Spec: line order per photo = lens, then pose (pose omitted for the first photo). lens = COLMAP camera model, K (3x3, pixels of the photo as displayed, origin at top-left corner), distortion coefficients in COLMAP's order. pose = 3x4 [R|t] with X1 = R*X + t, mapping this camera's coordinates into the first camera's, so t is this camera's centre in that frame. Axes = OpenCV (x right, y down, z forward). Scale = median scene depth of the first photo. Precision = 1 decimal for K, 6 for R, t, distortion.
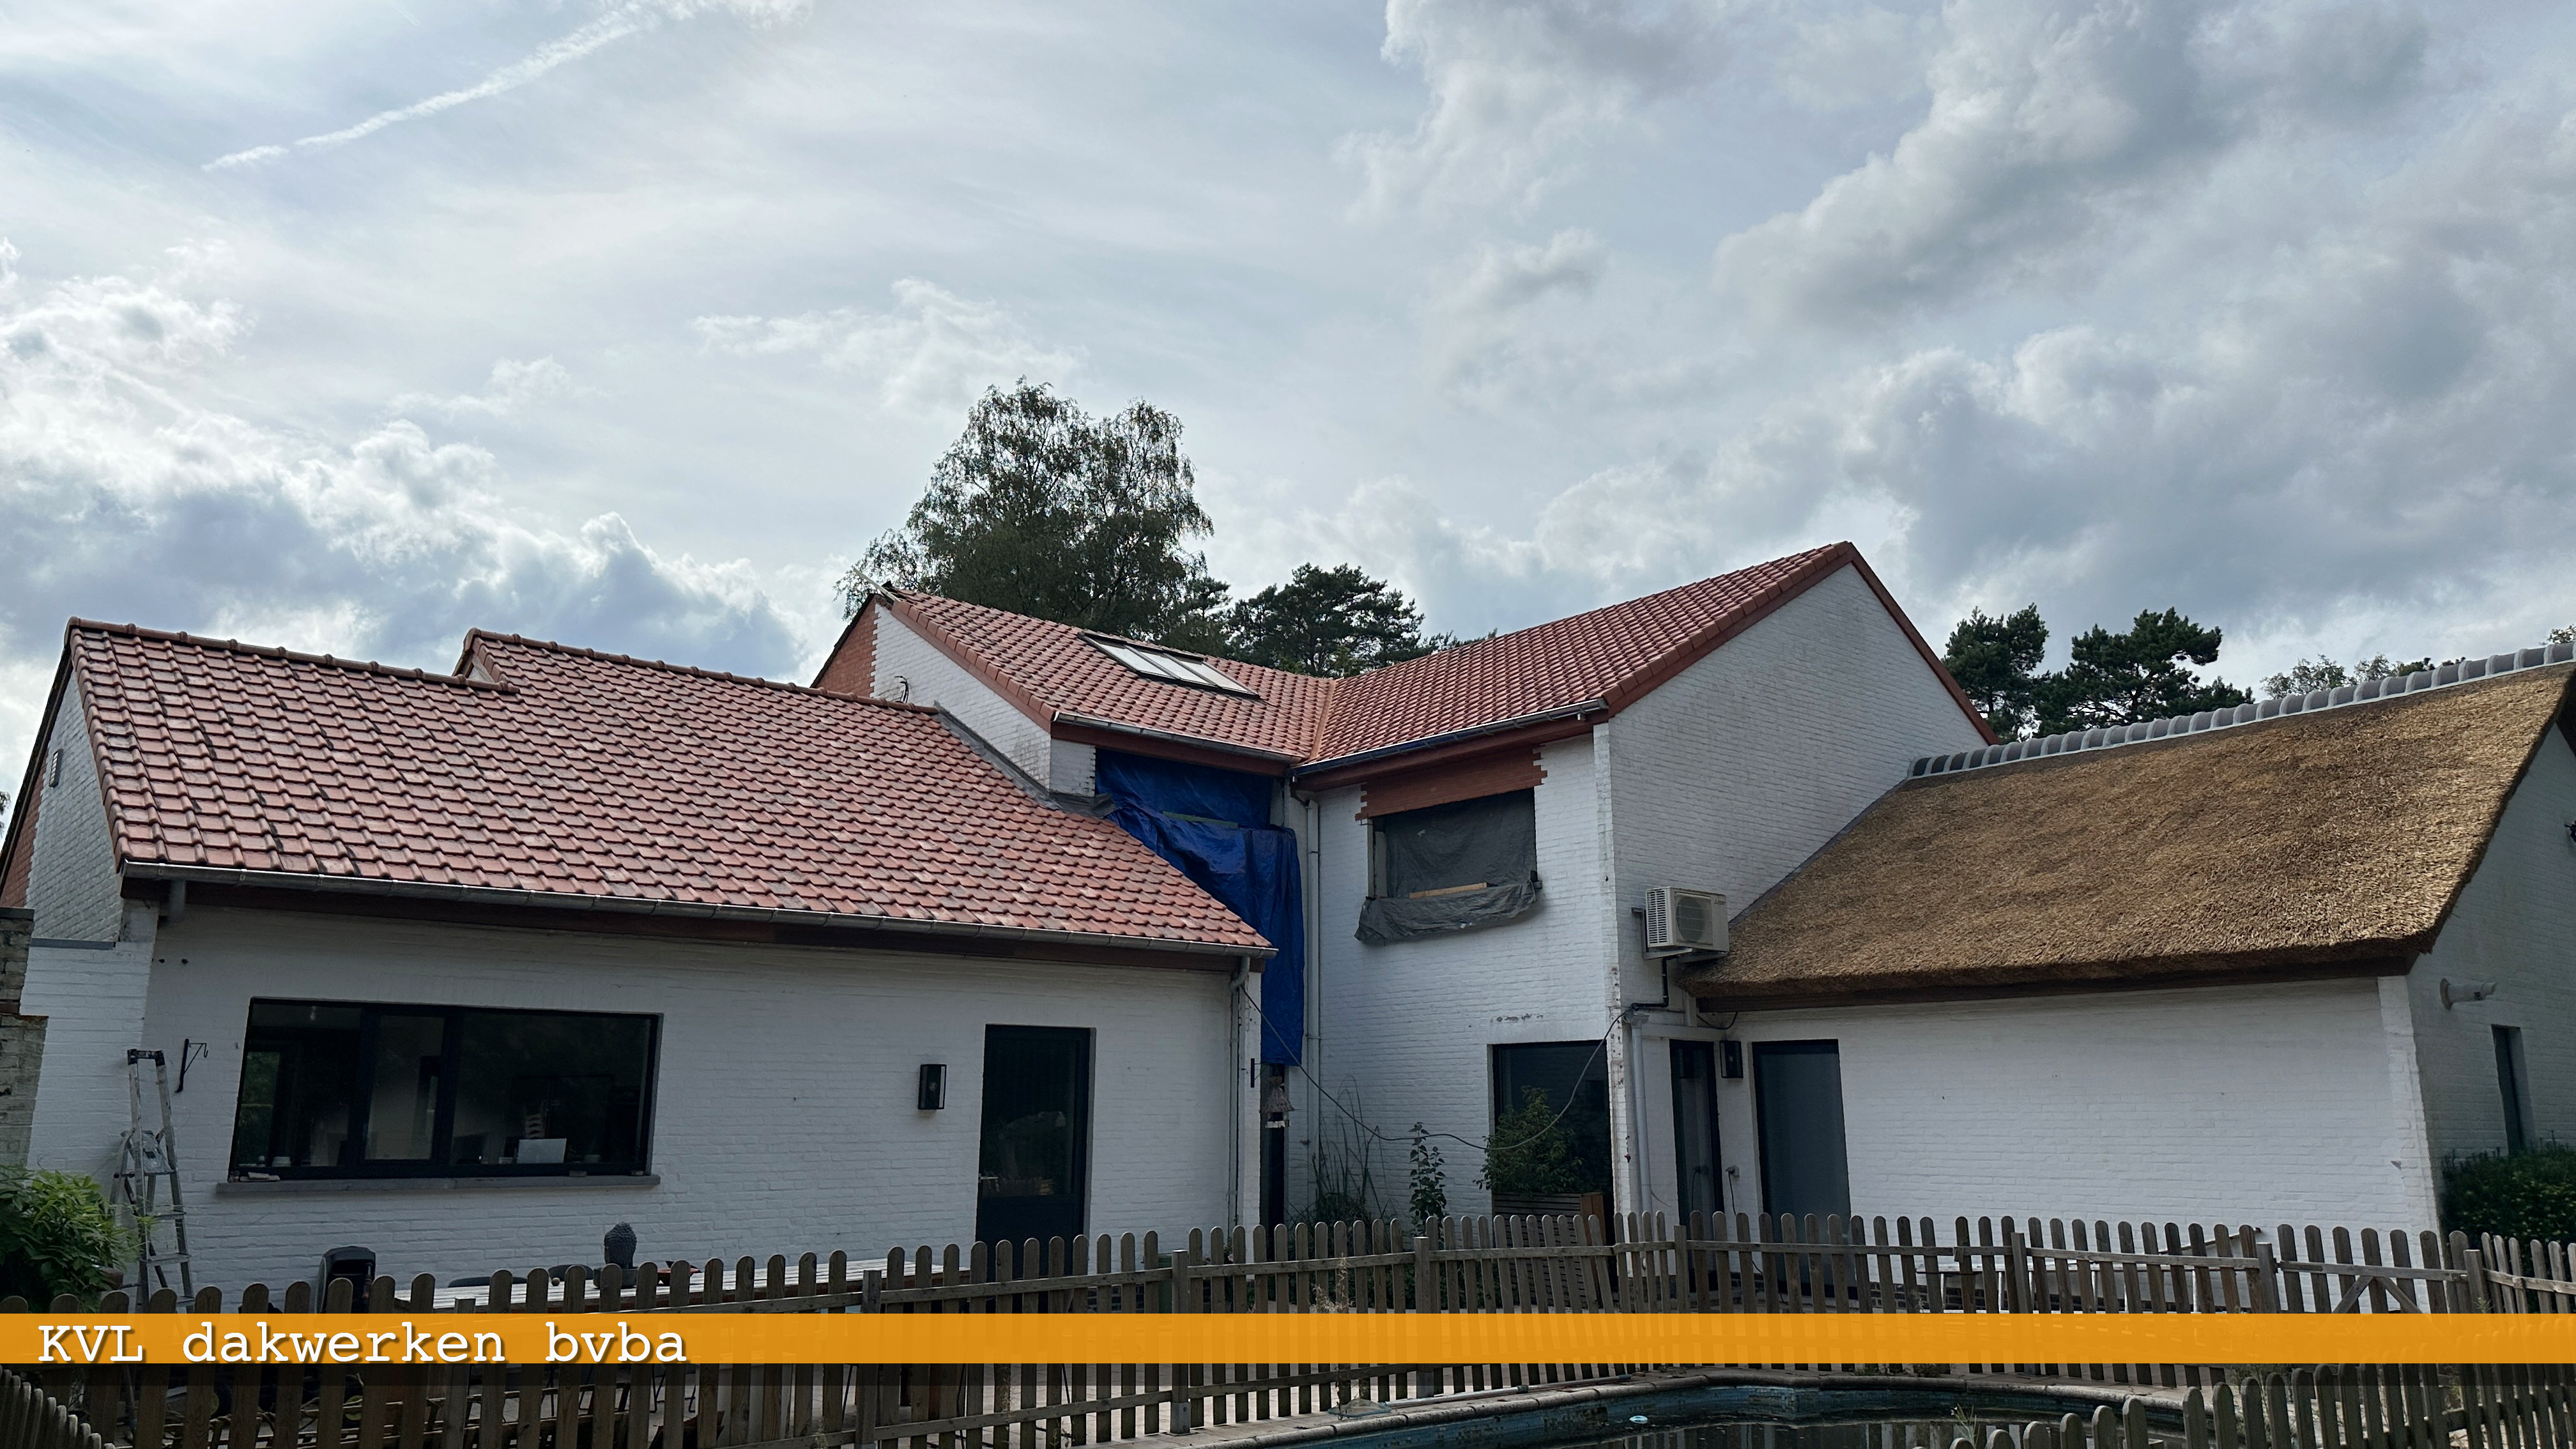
lens RADIAL K [[1740.8, 0, 1288.0], [0, 1740.8, 724.5], [0, 0, 1]] dist [0.044949, -0.001785]
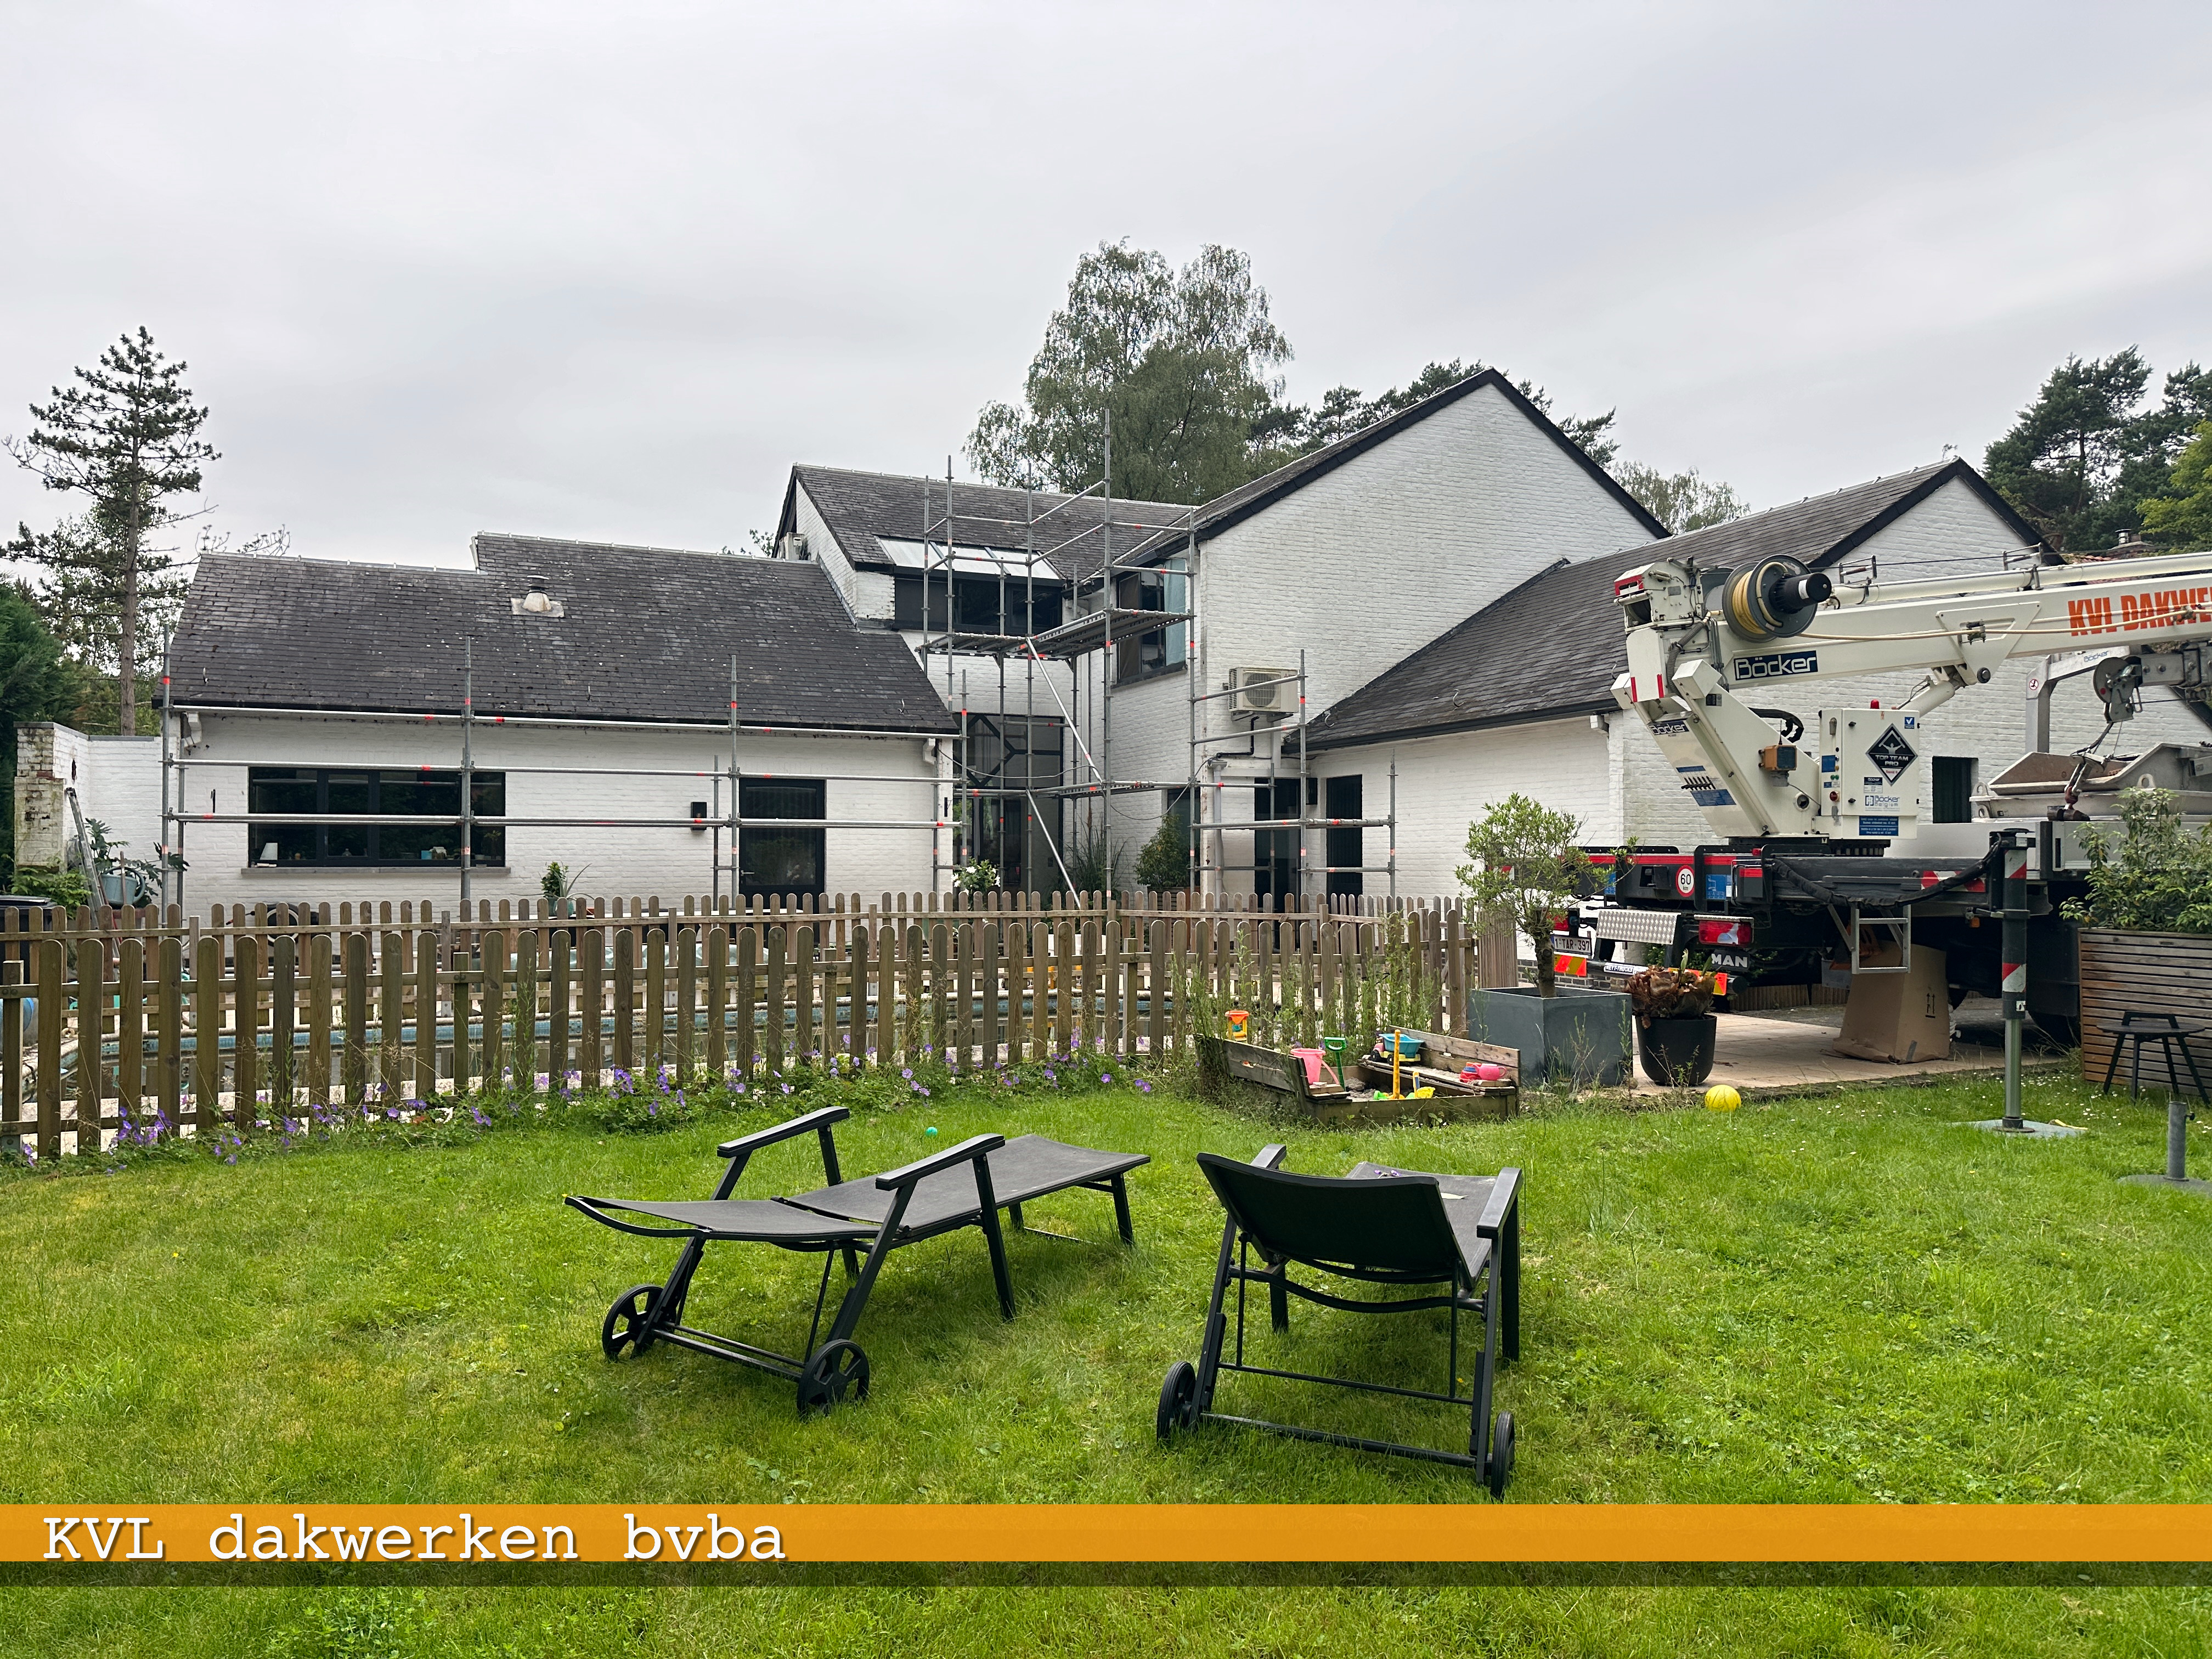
lens RADIAL K [[1436.1, 0, 1106.0], [0, 1436.1, 829.5], [0, 0, 1]] dist [0.143195, -0.193935]
pose [[0.960199, -0.005773, -0.279256, 0.369602], [0.064635, 0.977242, 0.202038, -0.013364], [0.271735, -0.212047, 0.938721, -0.084667]]
